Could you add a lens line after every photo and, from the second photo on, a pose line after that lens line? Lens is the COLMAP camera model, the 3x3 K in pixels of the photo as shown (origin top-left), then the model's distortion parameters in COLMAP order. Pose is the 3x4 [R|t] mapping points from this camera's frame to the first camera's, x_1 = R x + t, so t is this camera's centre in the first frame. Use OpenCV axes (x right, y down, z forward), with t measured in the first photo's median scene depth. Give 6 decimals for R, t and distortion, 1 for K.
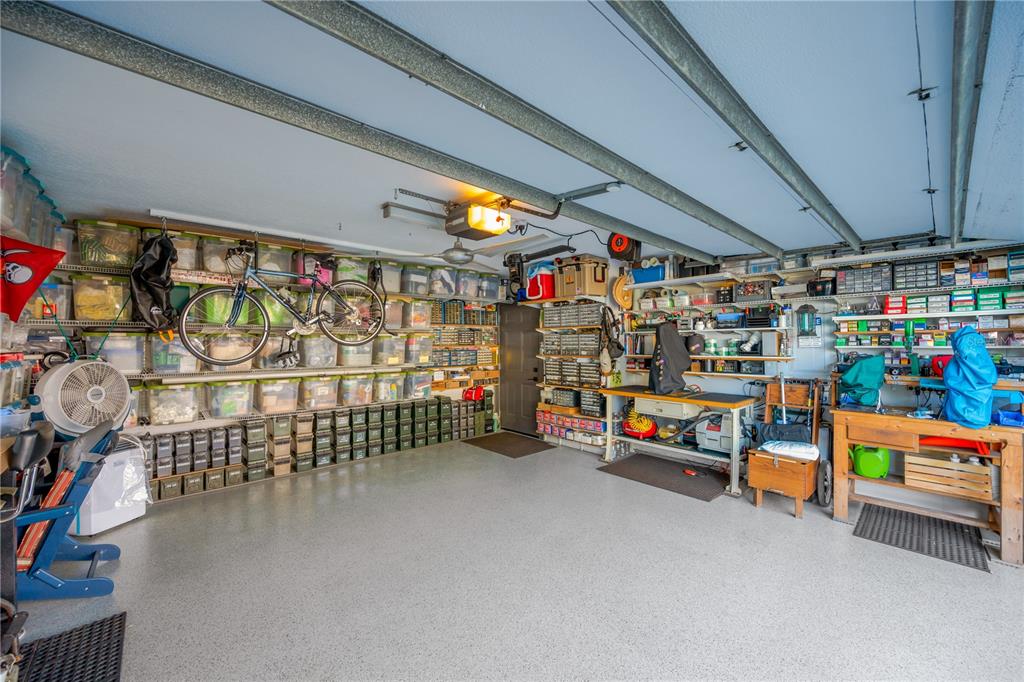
lens RADIAL K [[401.6, 0, 512.6], [0, 401.6, 339.0], [0, 0, 1]] dist [0.006784, -0.000412]
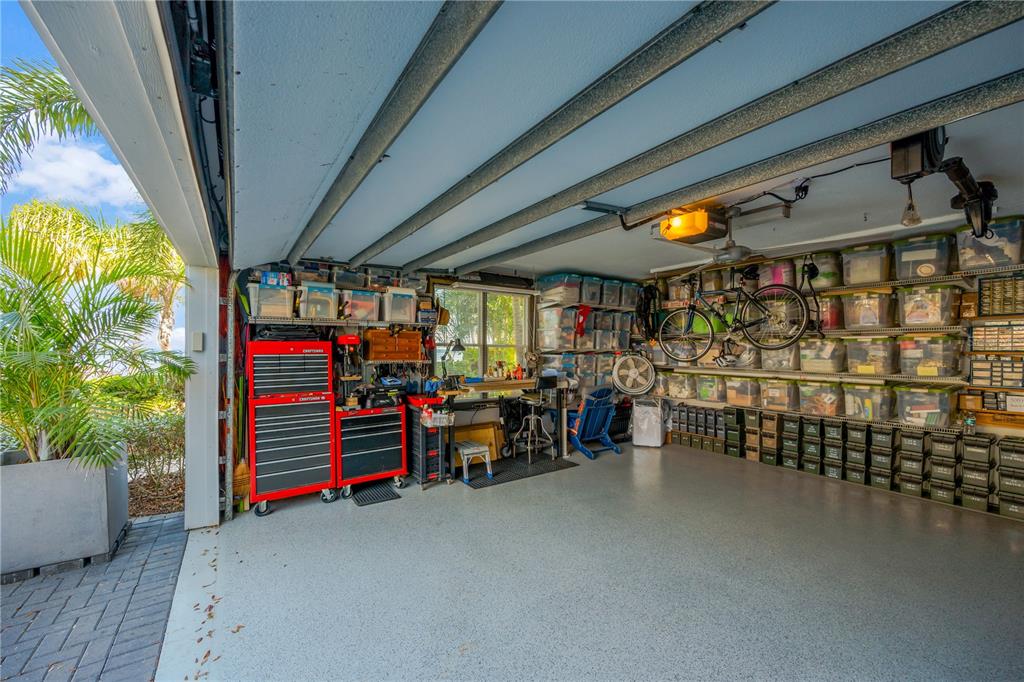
lens RADIAL K [[401.6, 0, 512.6], [0, 401.6, 347.0], [0, 0, 1]] dist [0.006784, -0.000412]
pose [[-0.137037, 0.002236, -0.990563, 0.631380], [0.009068, 0.999958, 0.001002, 0.002528], [0.990524, -0.008845, -0.137052, 0.445480]]
